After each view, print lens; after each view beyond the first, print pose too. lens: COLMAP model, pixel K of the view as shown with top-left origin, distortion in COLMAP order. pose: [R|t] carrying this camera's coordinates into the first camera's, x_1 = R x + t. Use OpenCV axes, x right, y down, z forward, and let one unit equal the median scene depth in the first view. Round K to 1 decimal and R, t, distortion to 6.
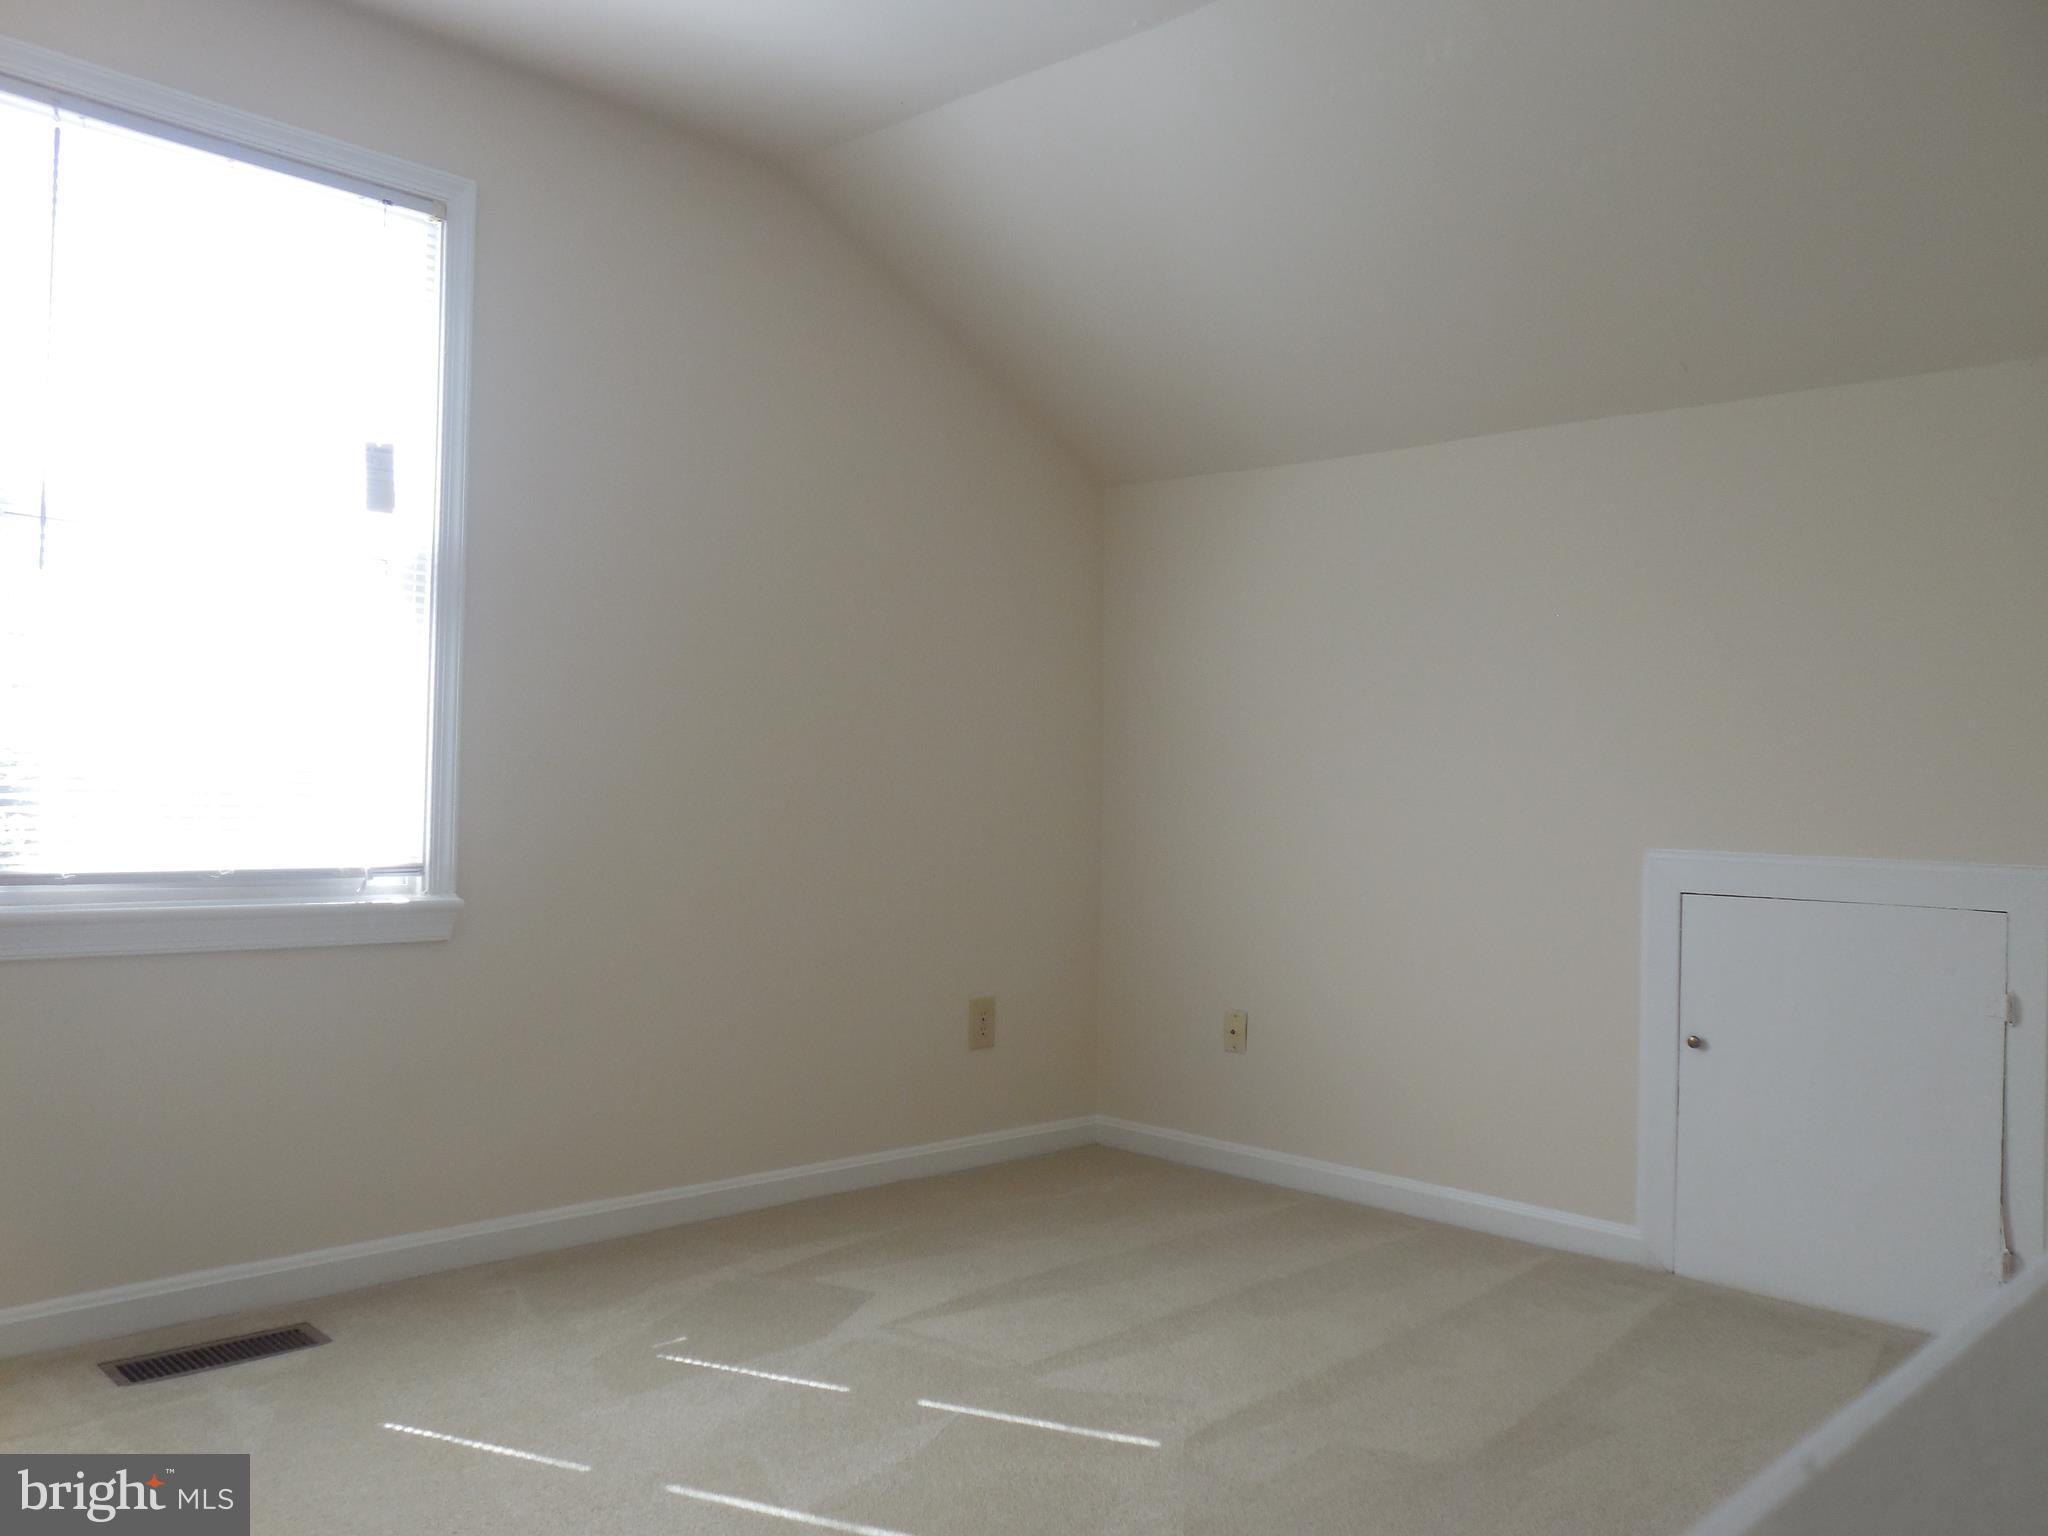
lens RADIAL K [[1628.5, 0, 1026.6], [0, 1628.5, 777.1], [0, 0, 1]] dist [-0.057683, 0.066312]
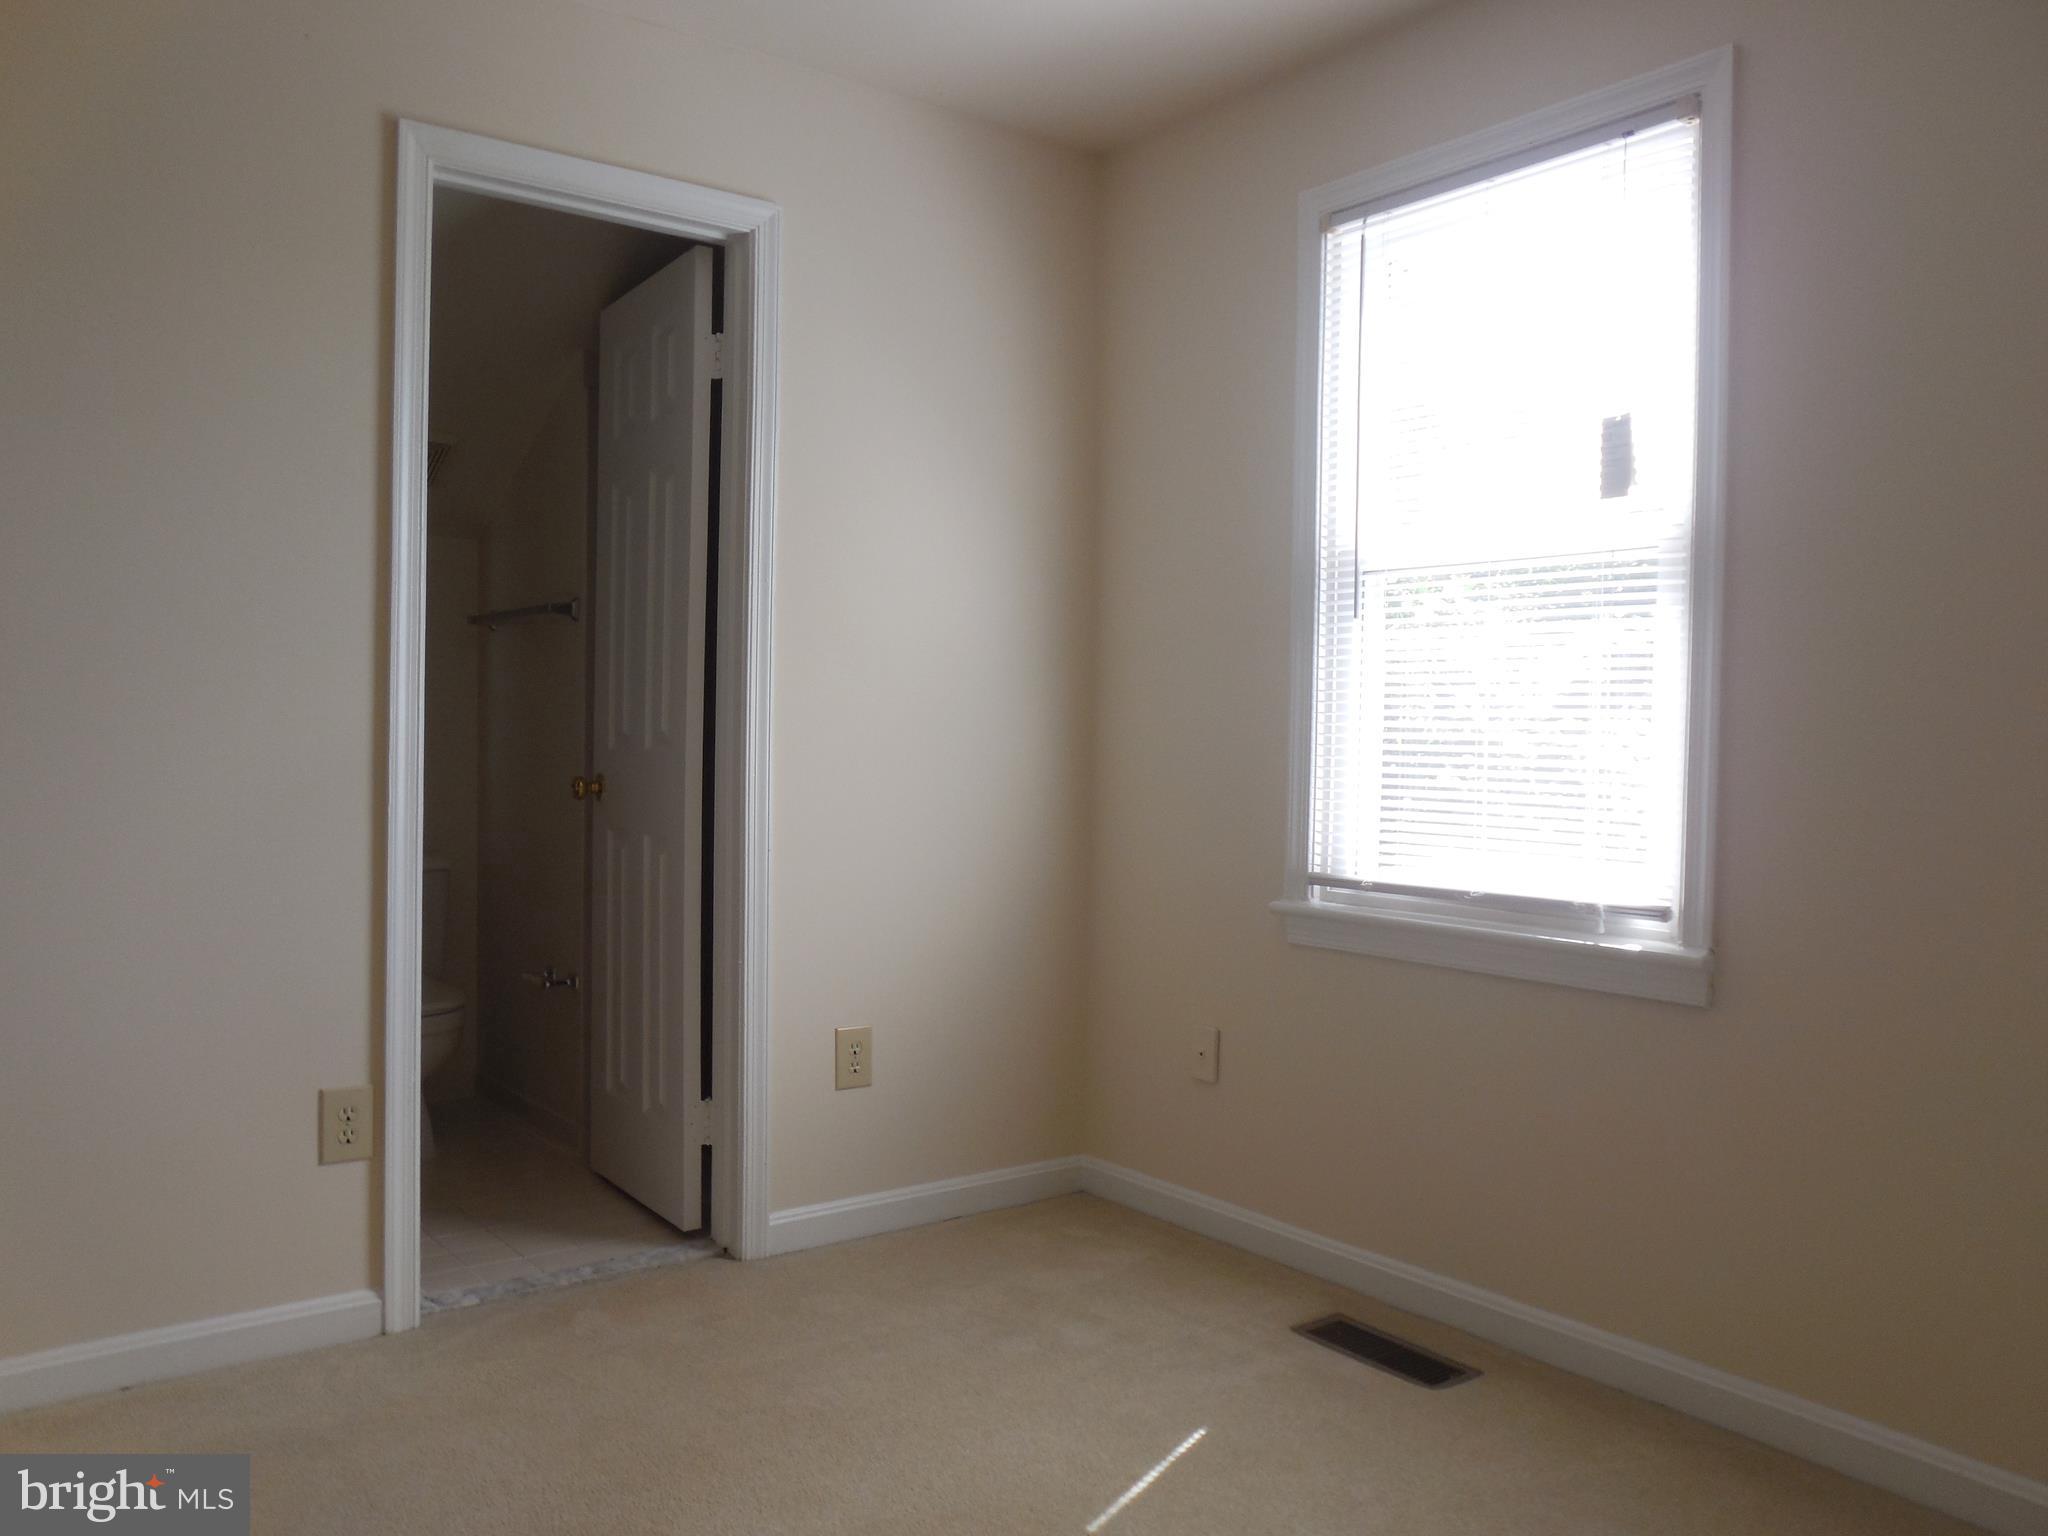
lens RADIAL K [[1630.7, 0, 1023.0], [0, 1630.7, 747.0], [0, 0, 1]] dist [-0.004033, -0.004089]
pose [[-0.171525, -0.014428, -0.985074, 0.511779], [-0.005765, 0.999890, -0.013642, -0.015522], [0.985163, 0.003339, -0.171589, 0.832304]]
